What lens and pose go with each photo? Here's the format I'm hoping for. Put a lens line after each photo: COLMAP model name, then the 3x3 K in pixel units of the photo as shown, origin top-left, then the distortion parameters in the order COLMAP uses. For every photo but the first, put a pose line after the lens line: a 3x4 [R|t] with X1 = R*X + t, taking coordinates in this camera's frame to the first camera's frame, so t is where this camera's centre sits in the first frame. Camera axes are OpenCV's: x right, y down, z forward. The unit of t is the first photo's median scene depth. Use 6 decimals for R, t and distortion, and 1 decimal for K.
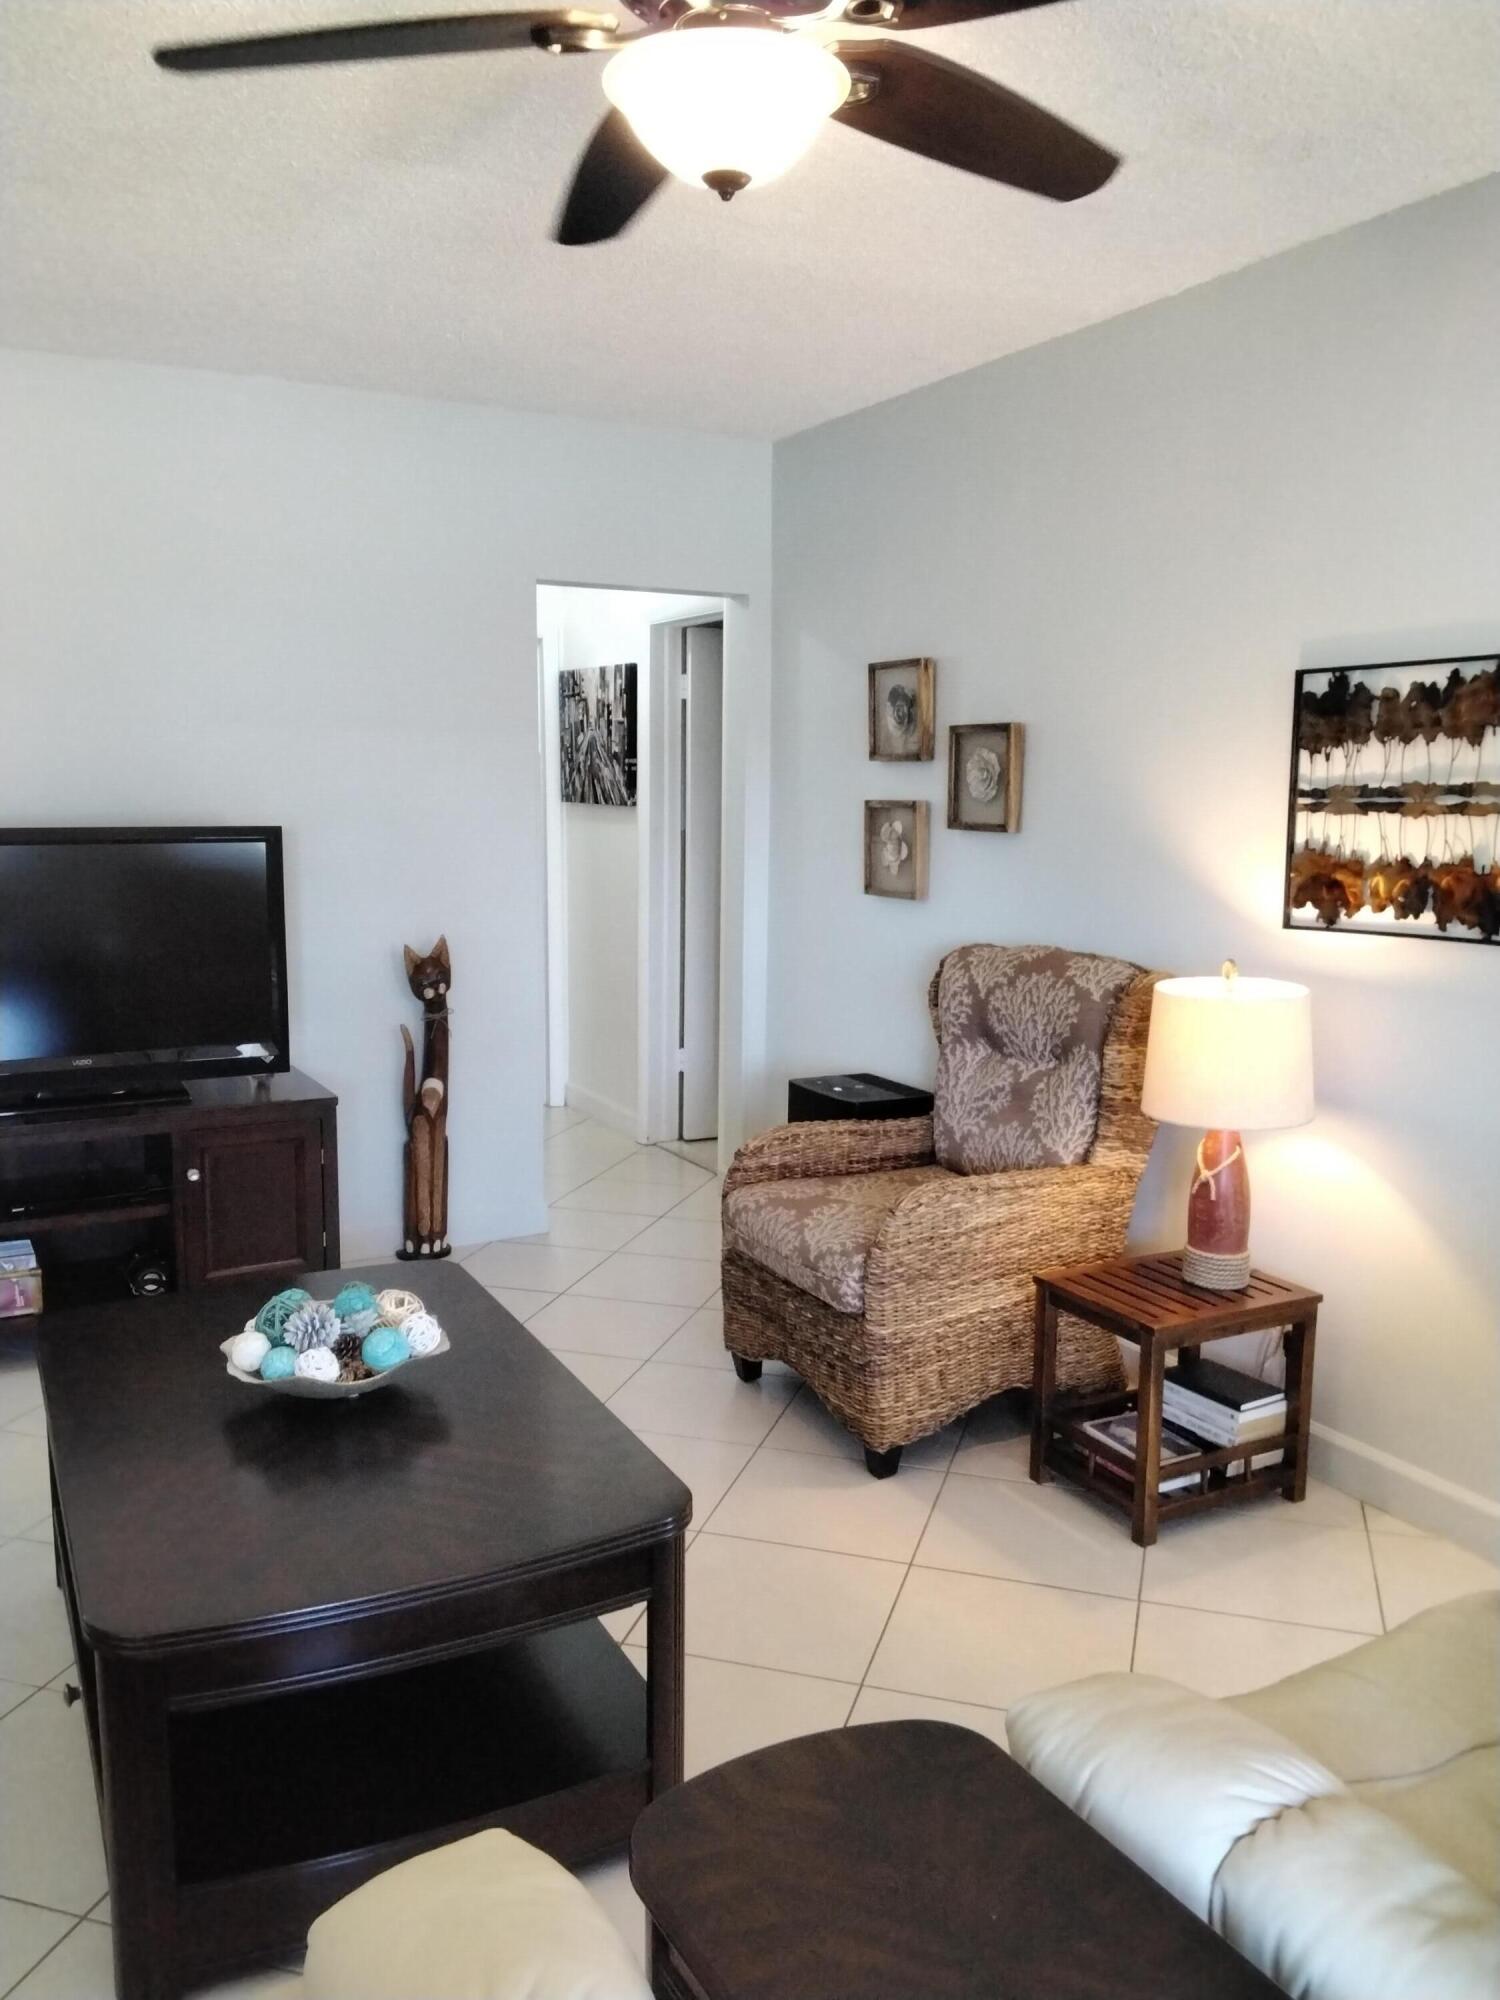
lens RADIAL K [[1561.2, 0, 750.0], [0, 1561.2, 1000.0], [0, 0, 1]] dist [0.112980, -0.233585]
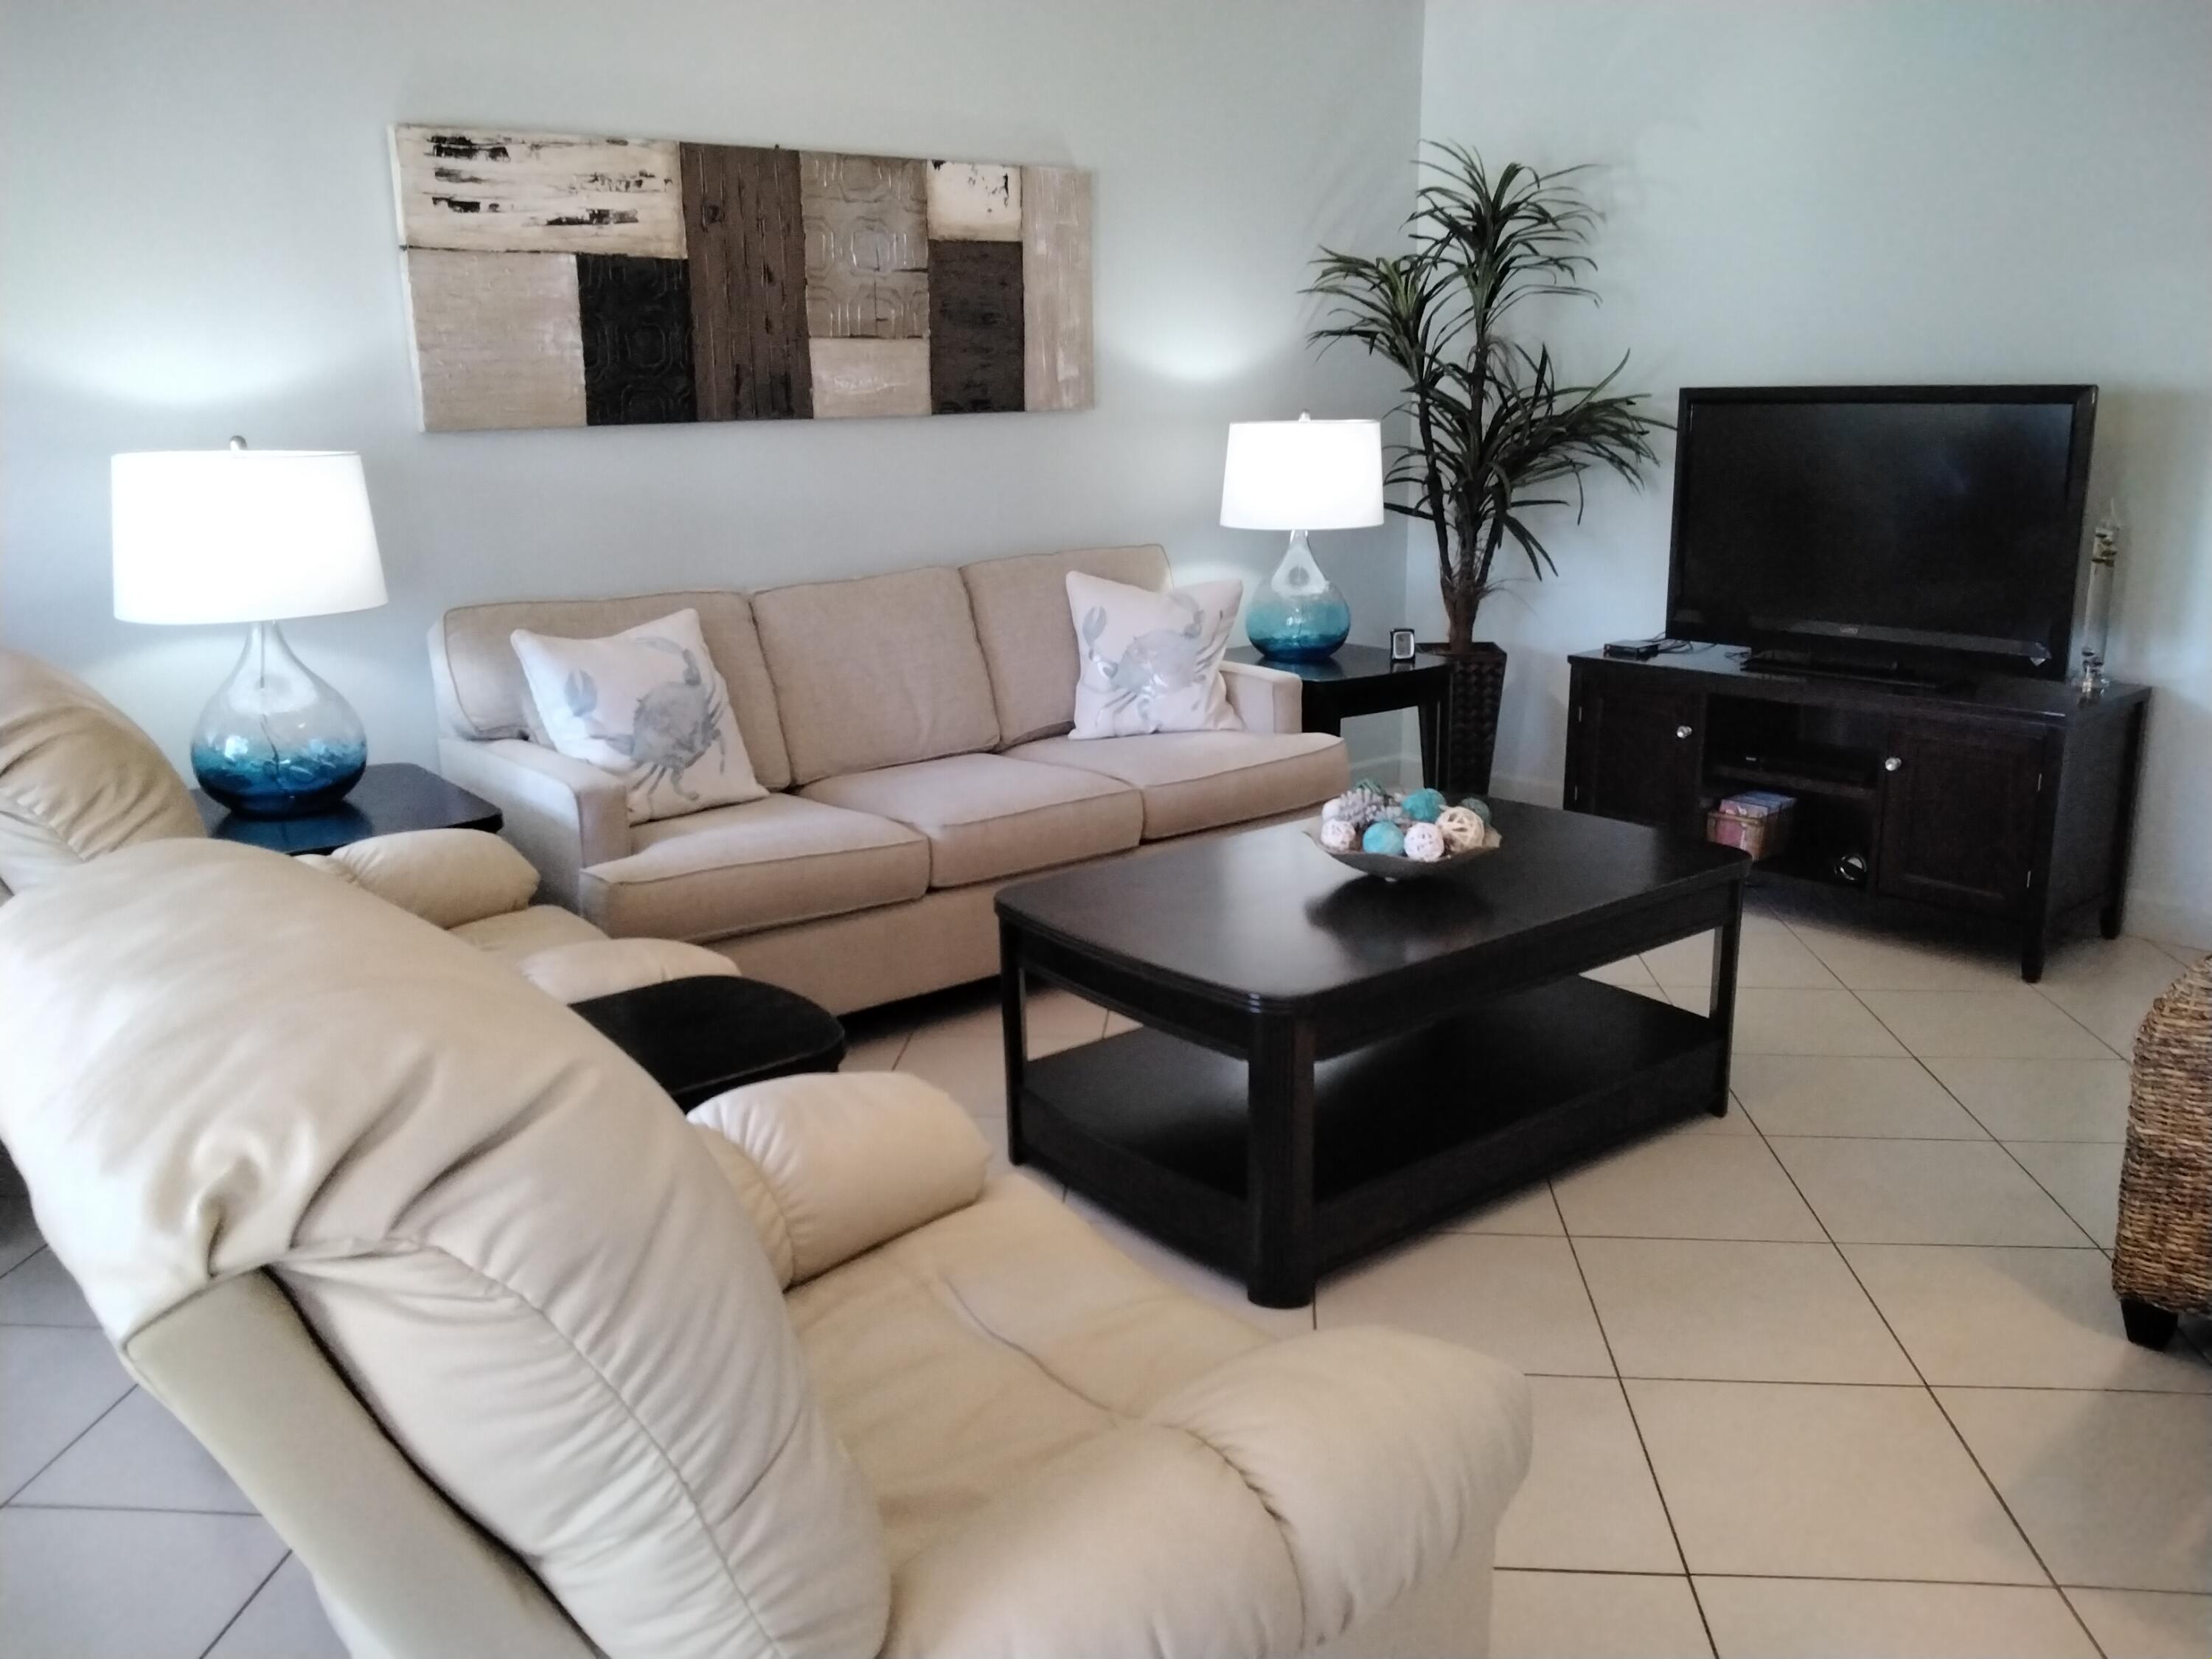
lens RADIAL K [[1726.7, 0, 1100.6], [0, 1726.7, 817.6], [0, 0, 1]] dist [0.112980, -0.233585]
pose [[0.177214, 0.219706, -0.959335, 0.589573], [-0.112424, 0.972902, 0.202046, -0.016479], [0.977730, 0.072046, 0.197112, 0.346690]]
